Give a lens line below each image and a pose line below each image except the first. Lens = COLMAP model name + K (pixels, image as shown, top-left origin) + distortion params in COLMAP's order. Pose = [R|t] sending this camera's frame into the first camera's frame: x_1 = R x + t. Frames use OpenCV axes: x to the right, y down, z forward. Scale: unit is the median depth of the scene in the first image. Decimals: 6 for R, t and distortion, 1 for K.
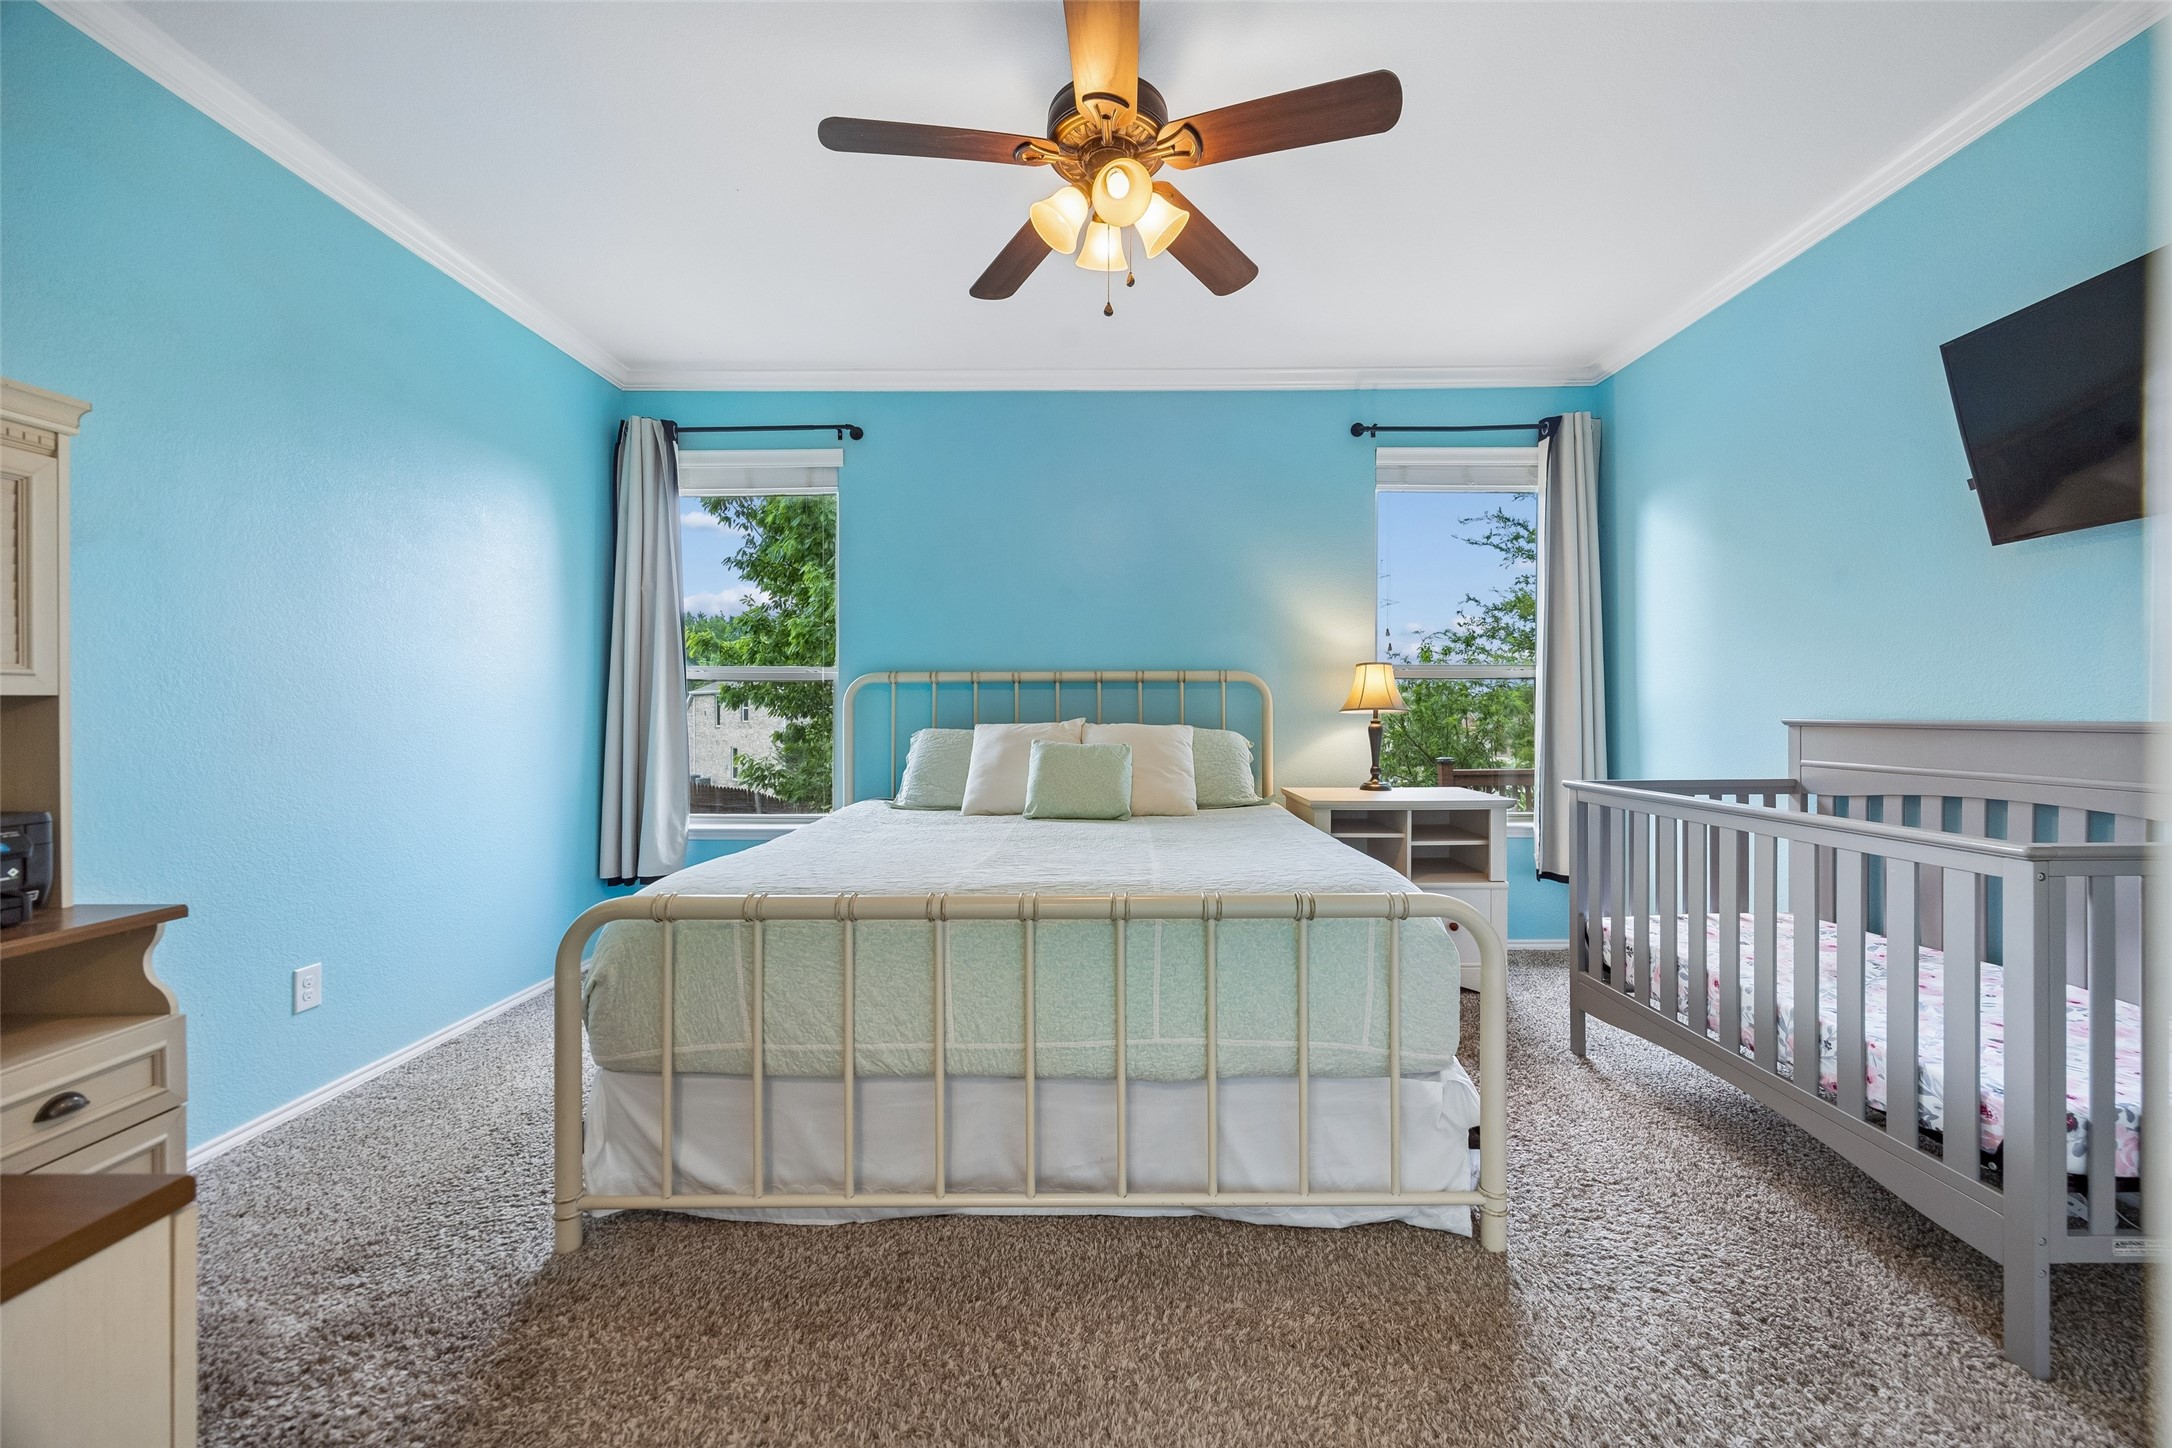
lens RADIAL K [[829.6, 0, 1090.3], [0, 829.6, 718.3], [0, 0, 1]] dist [-0.000422, 0.000008]
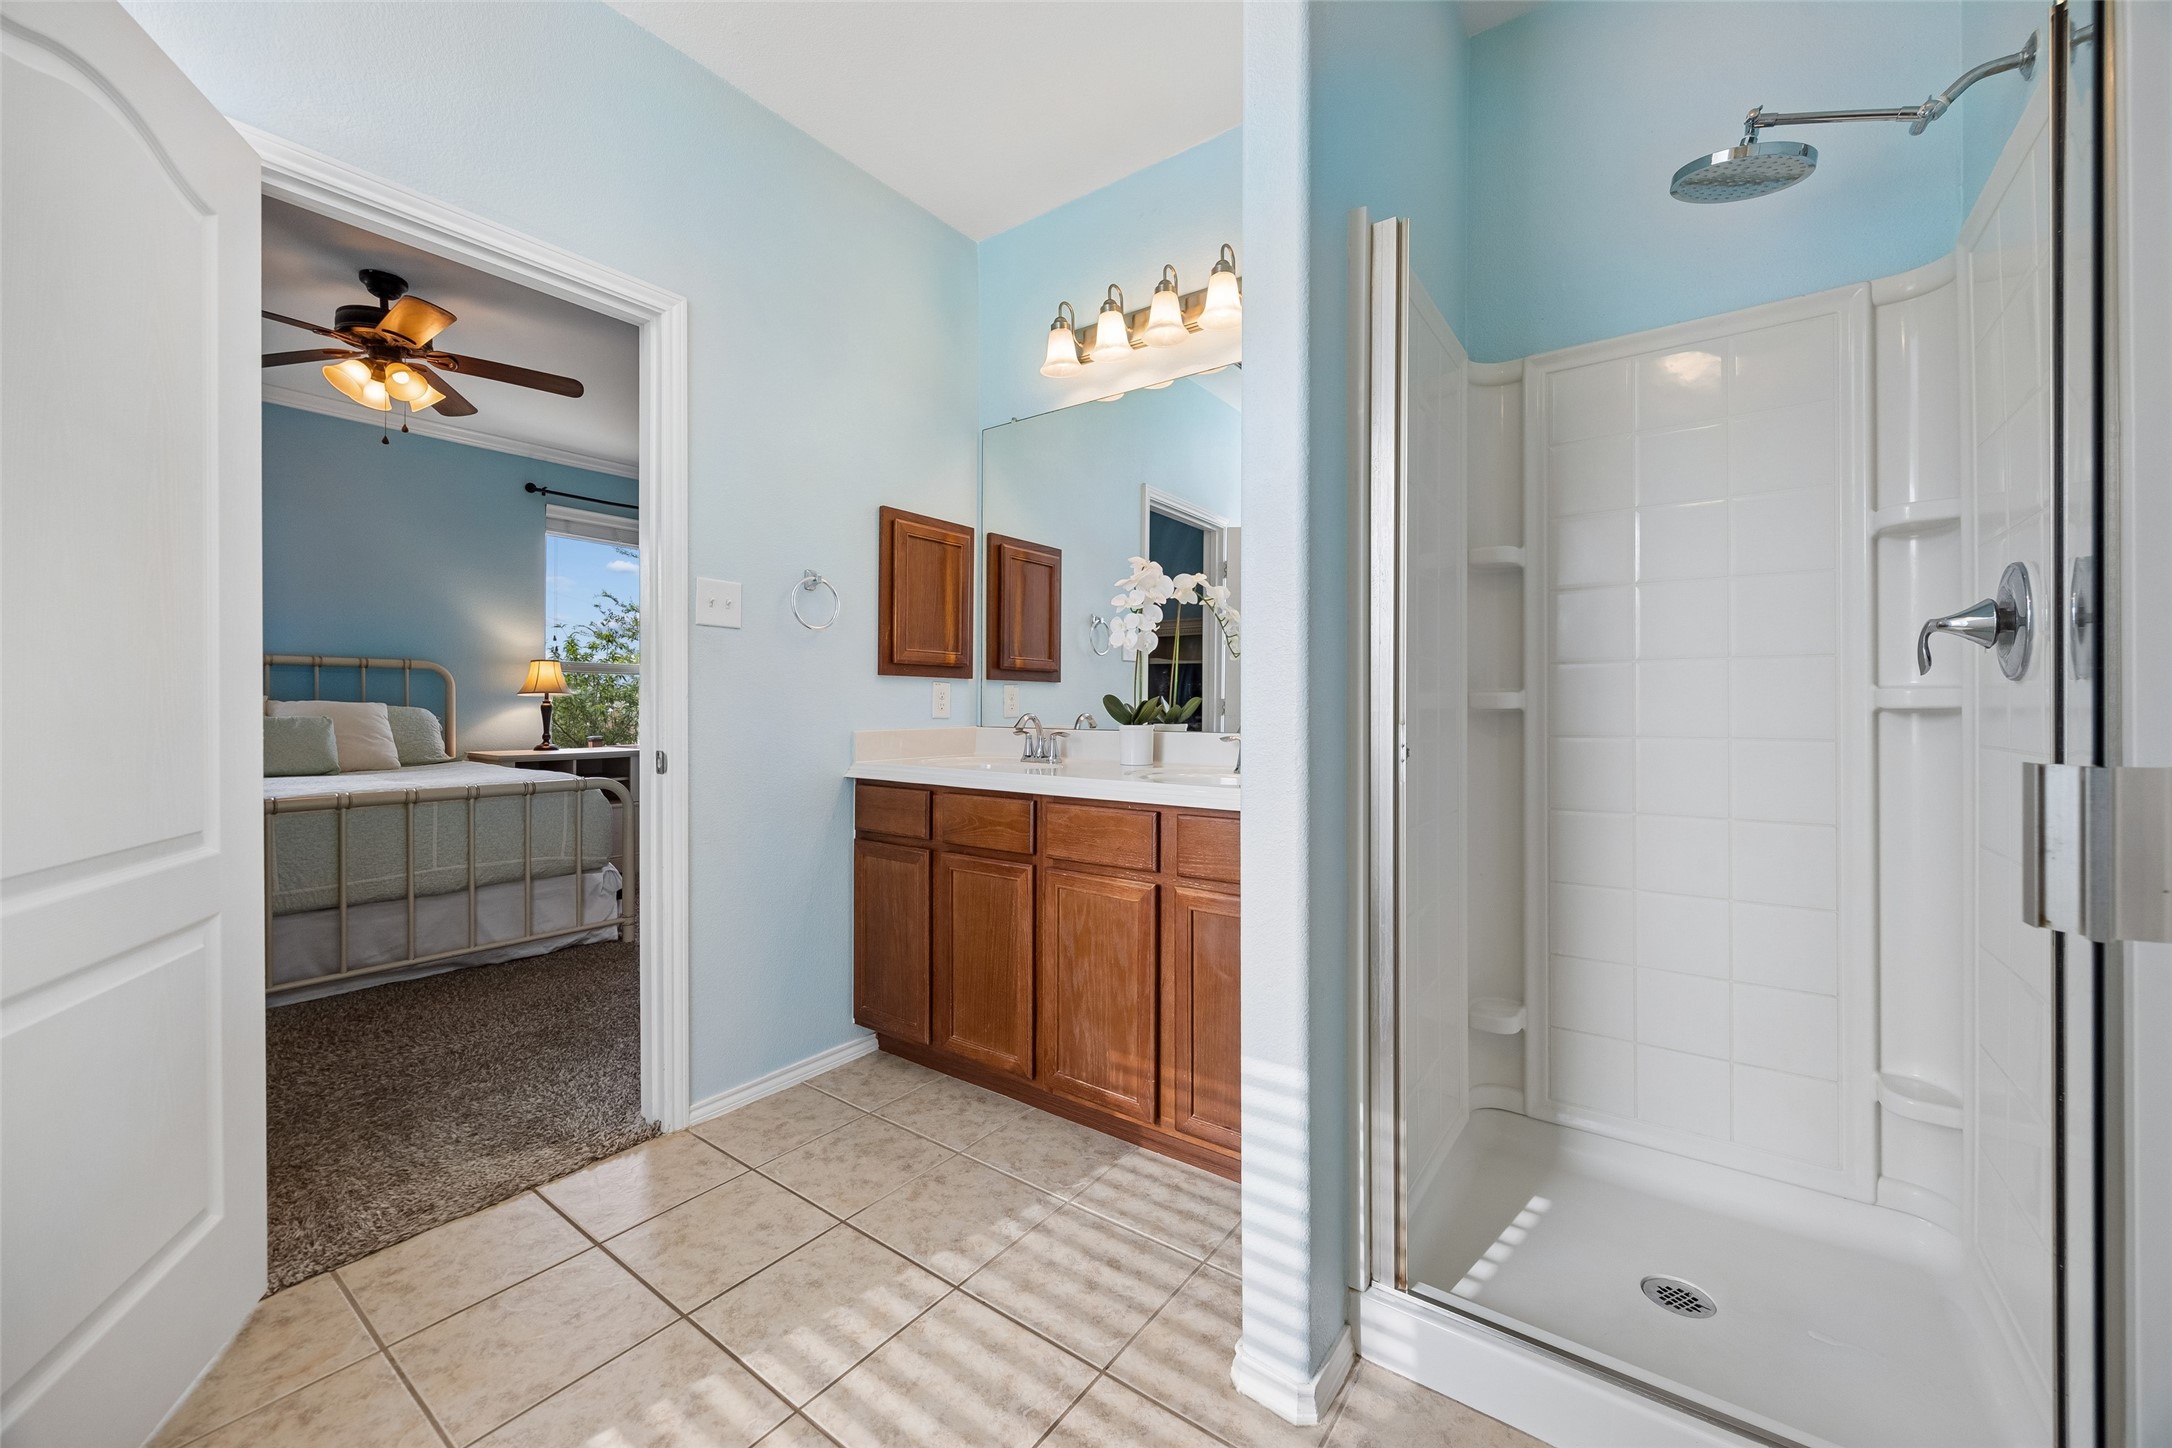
lens RADIAL K [[829.6, 0, 1096.6], [0, 829.6, 708.6], [0, 0, 1]] dist [-0.000422, 0.000008]
pose [[0.577078, 0.003222, 0.816683, -0.331350], [0.001231, 0.999988, -0.004815, 0.029108], [-0.816688, 0.003784, 0.577067, -0.714279]]
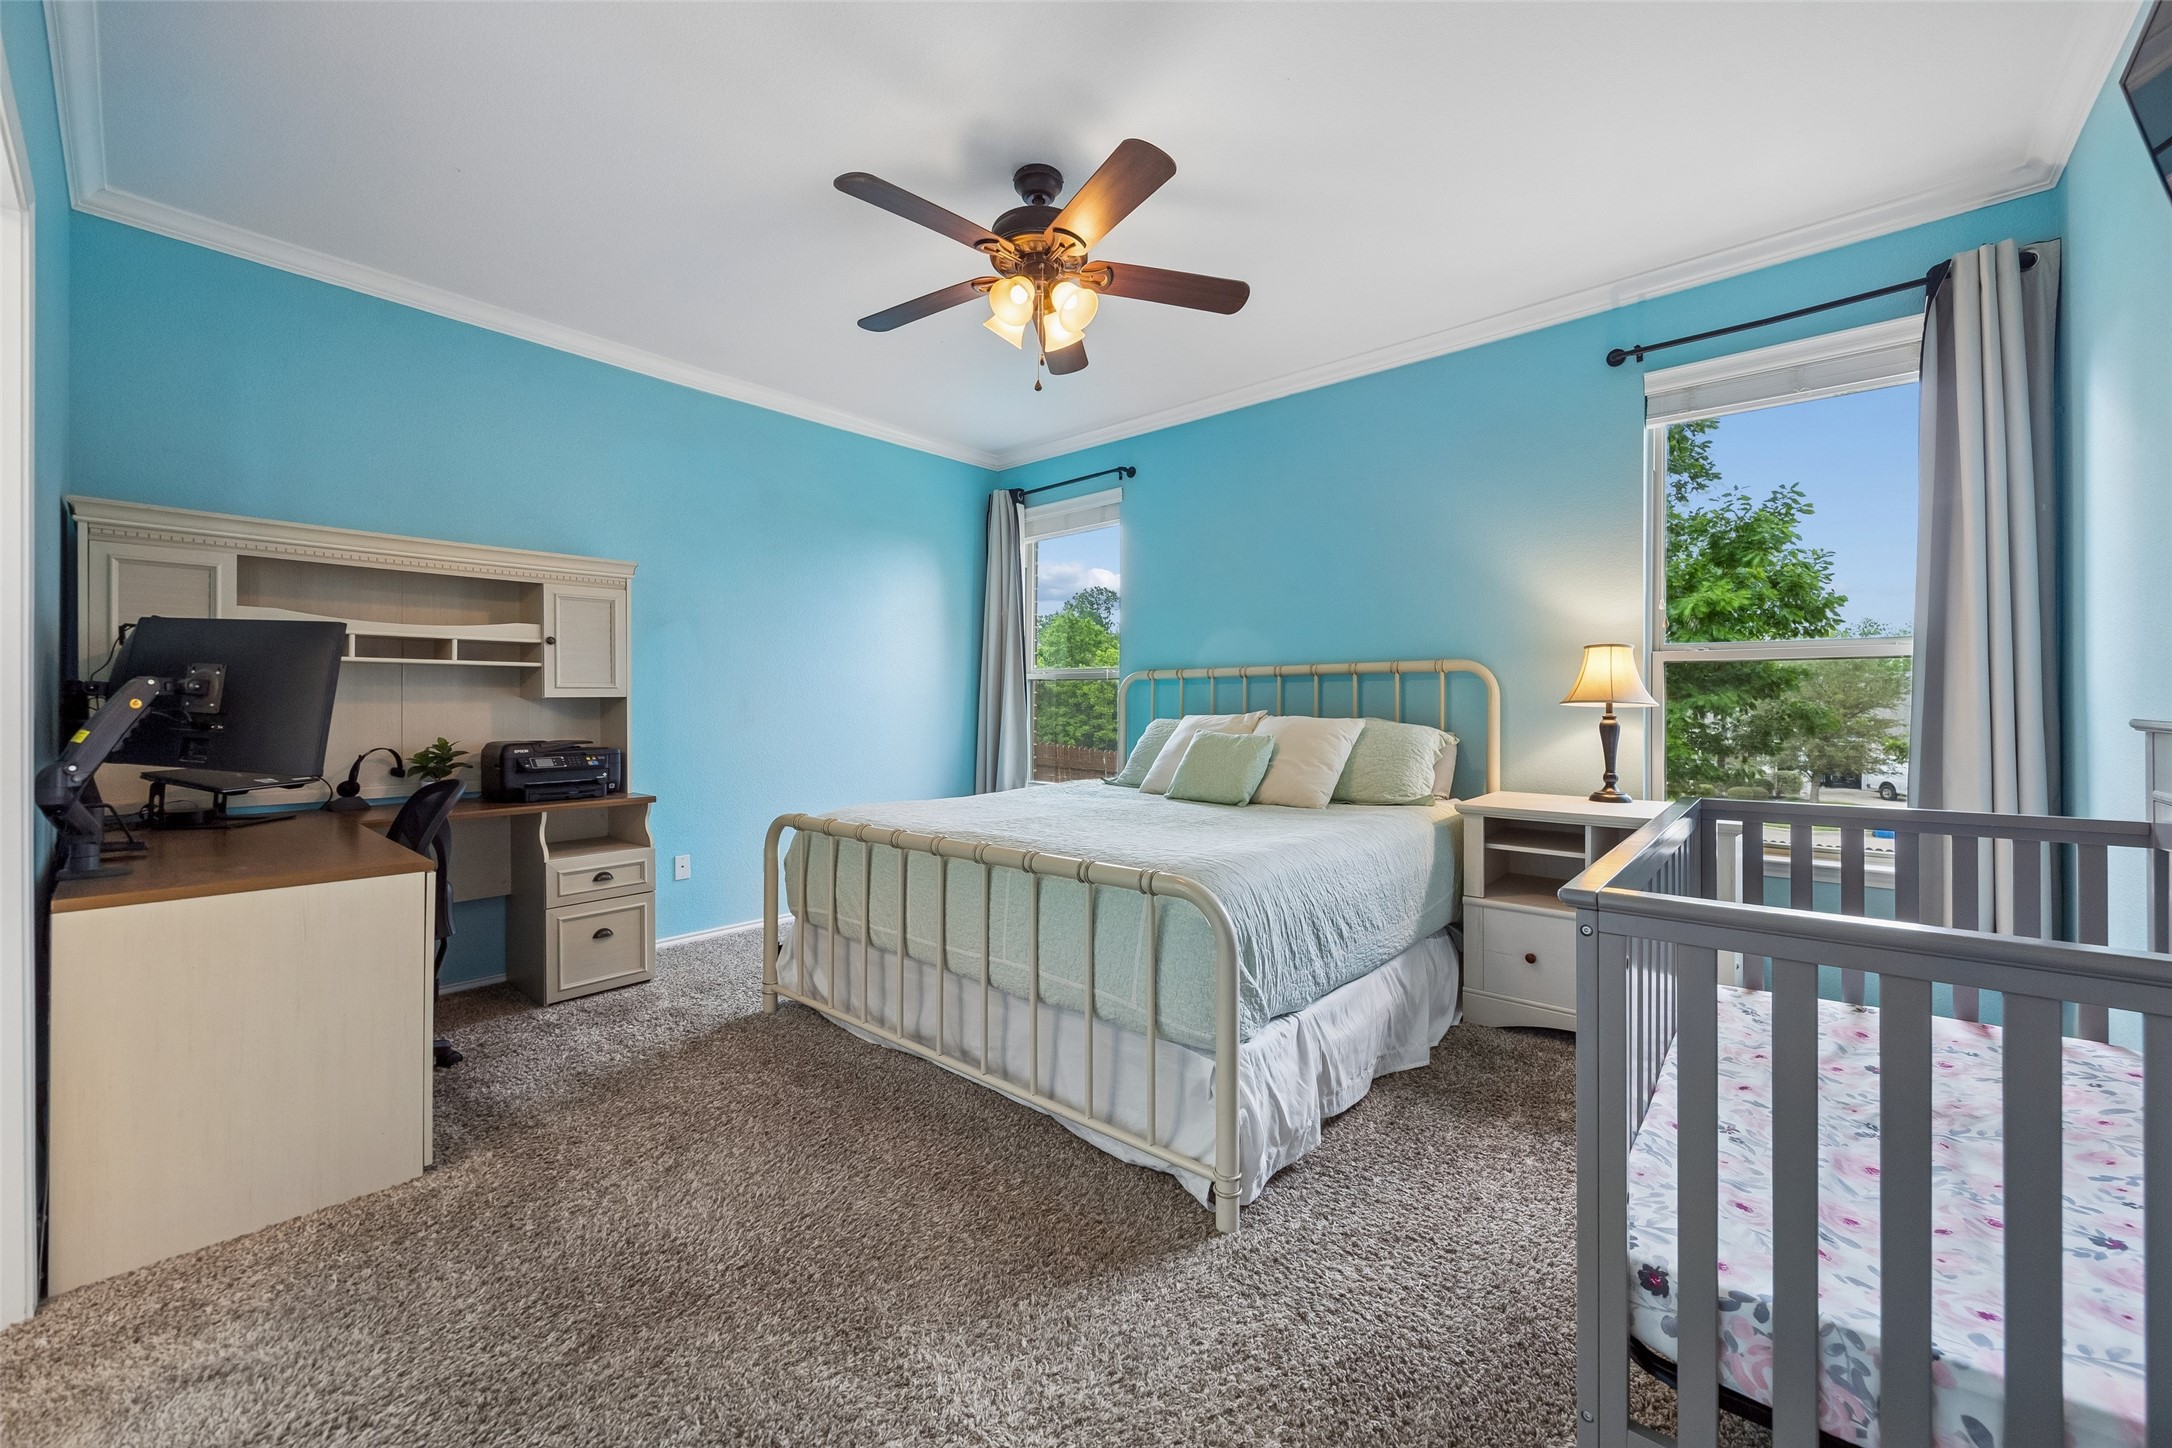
lens RADIAL K [[829.6, 0, 1084.4], [0, 829.6, 705.8], [0, 0, 1]] dist [-0.000422, 0.000008]
pose [[0.758958, 0.003389, -0.651131, 0.594173], [-0.006218, 0.999979, -0.002043, -0.002994], [0.651110, 0.005600, 0.758963, 0.060800]]
